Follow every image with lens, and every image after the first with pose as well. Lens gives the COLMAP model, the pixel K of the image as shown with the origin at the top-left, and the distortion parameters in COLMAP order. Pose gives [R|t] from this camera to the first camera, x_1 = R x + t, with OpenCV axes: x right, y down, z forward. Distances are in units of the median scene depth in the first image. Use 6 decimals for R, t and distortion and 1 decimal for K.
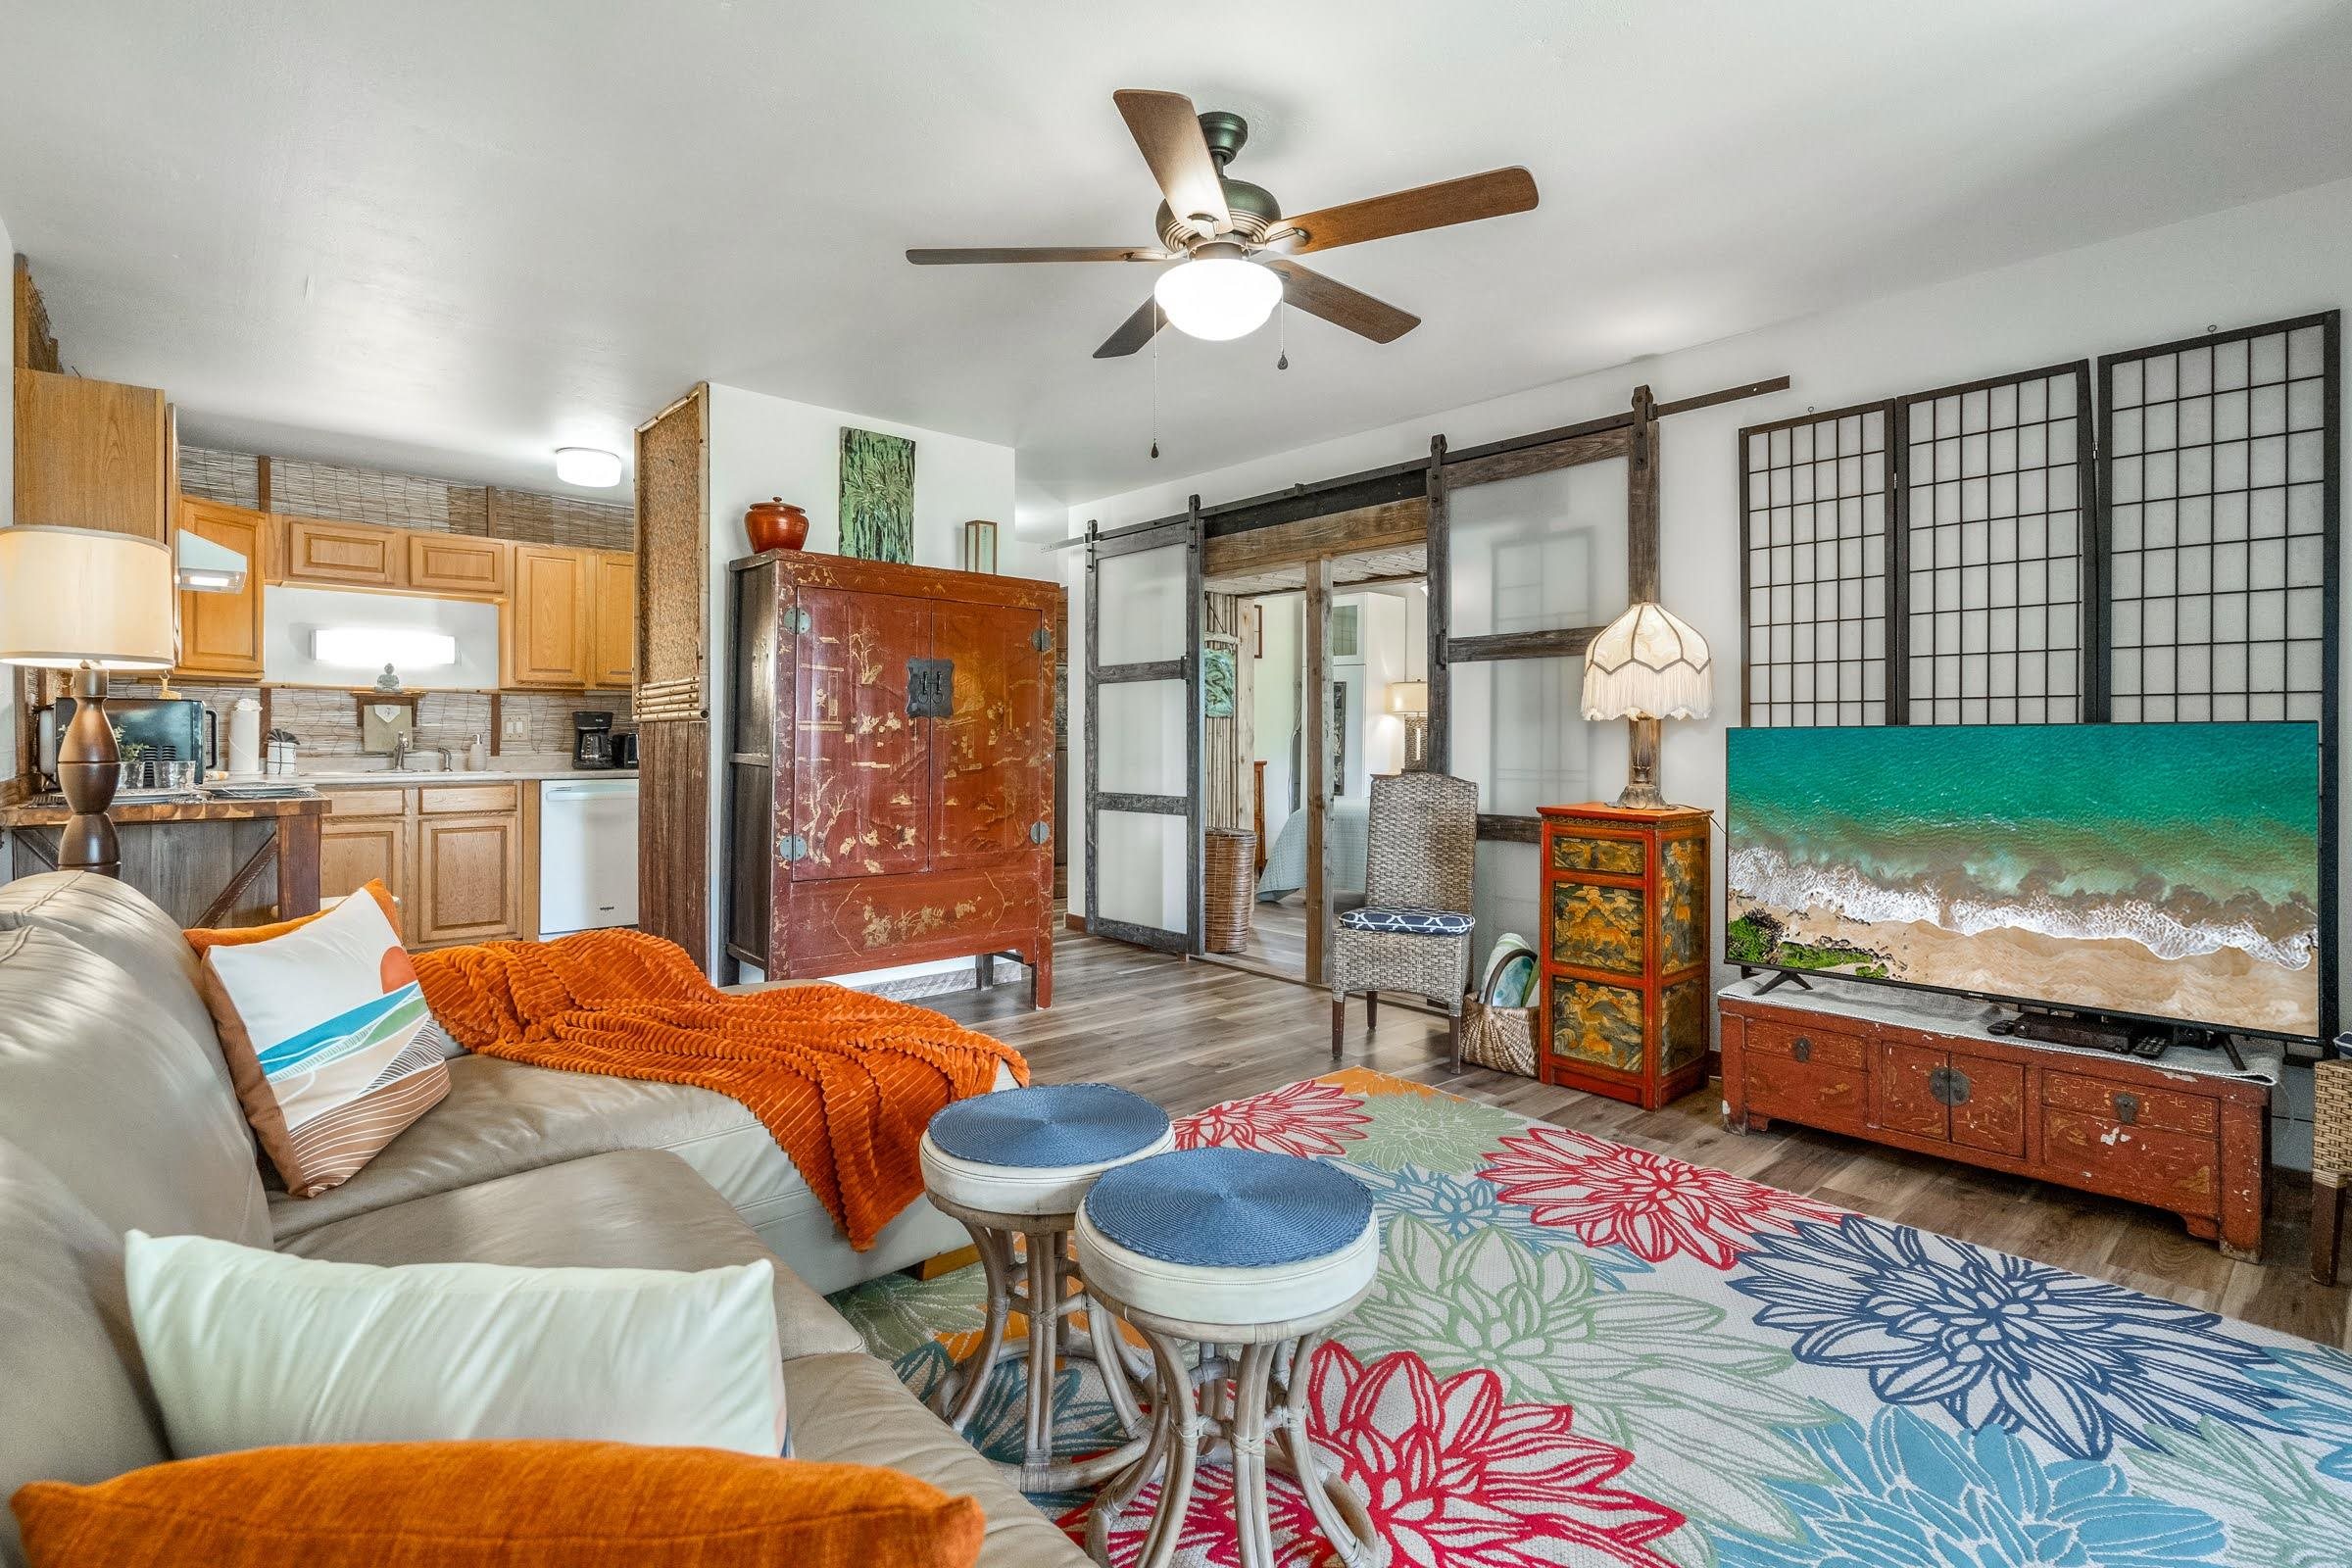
lens RADIAL K [[1113.9, 0, 1193.6], [0, 1113.9, 724.8], [0, 0, 1]] dist [-0.016153, 0.012110]
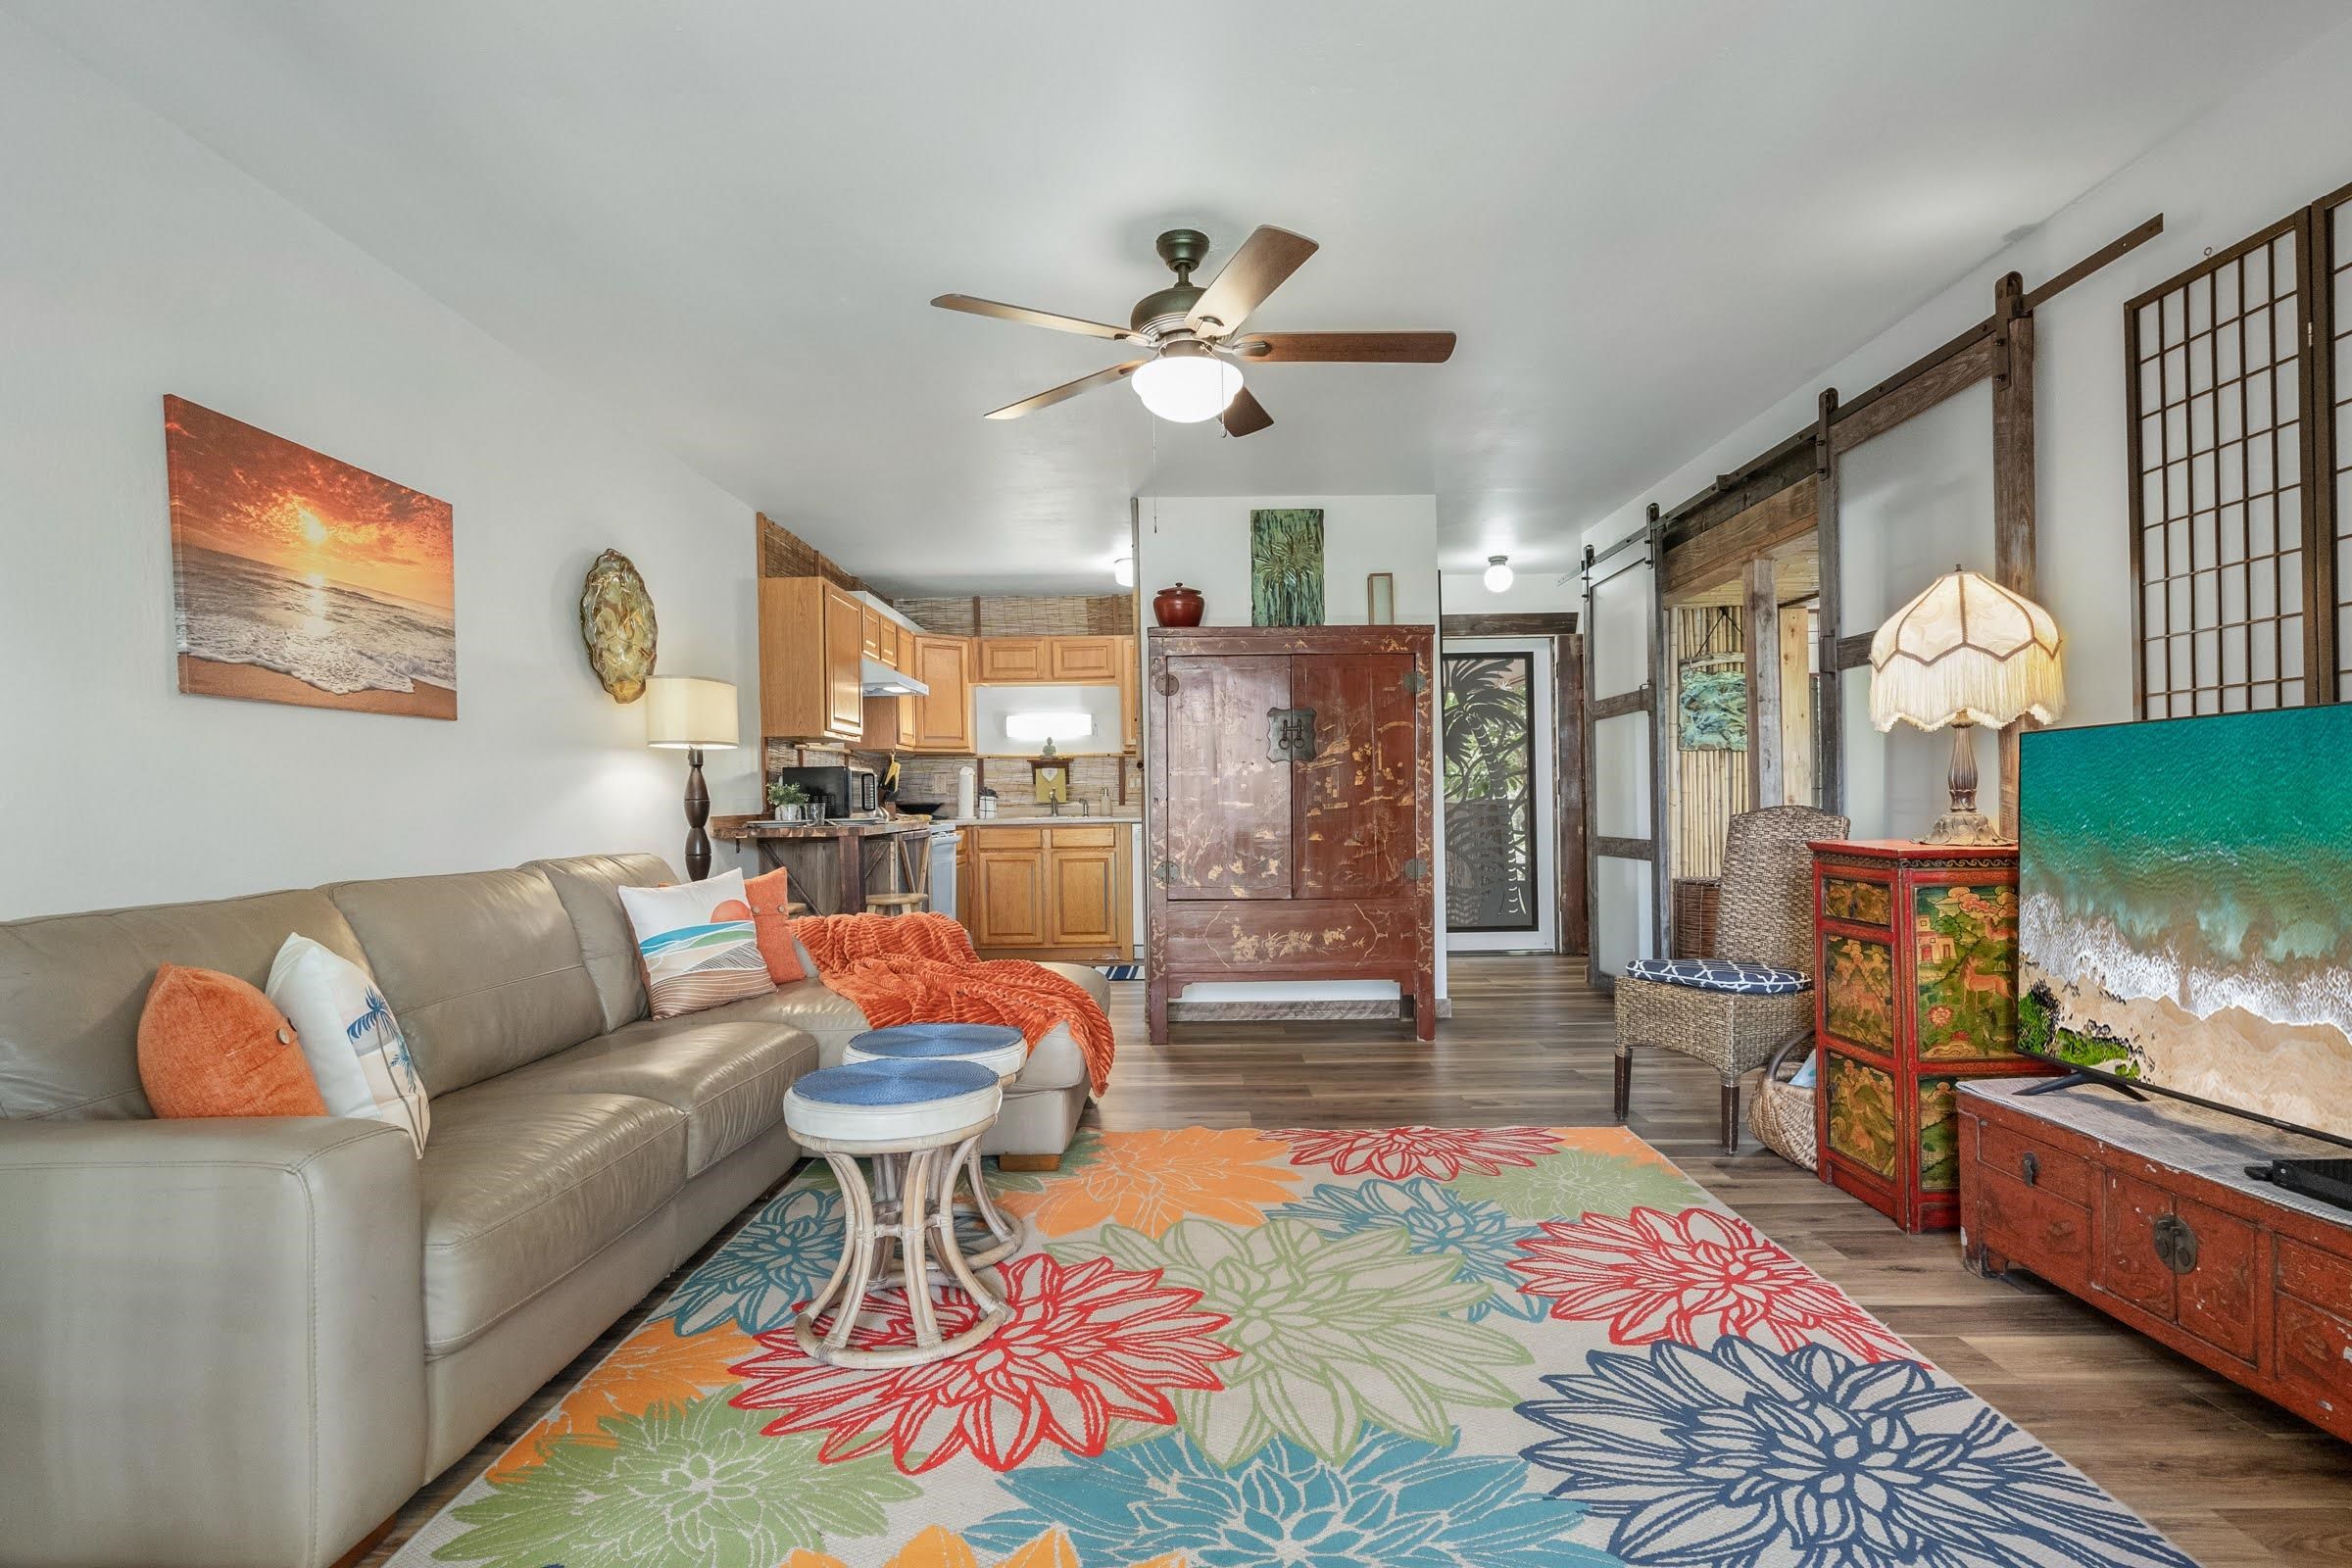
lens RADIAL K [[1199.8, 0, 1176.0], [0, 1199.8, 784.0], [0, 0, 1]] dist [-0.017888, 0.009709]
pose [[0.738525, -0.024951, -0.673764, 0.594365], [0.026590, 0.999615, -0.007872, 0.027746], [0.673701, -0.012102, 0.738905, 0.041606]]
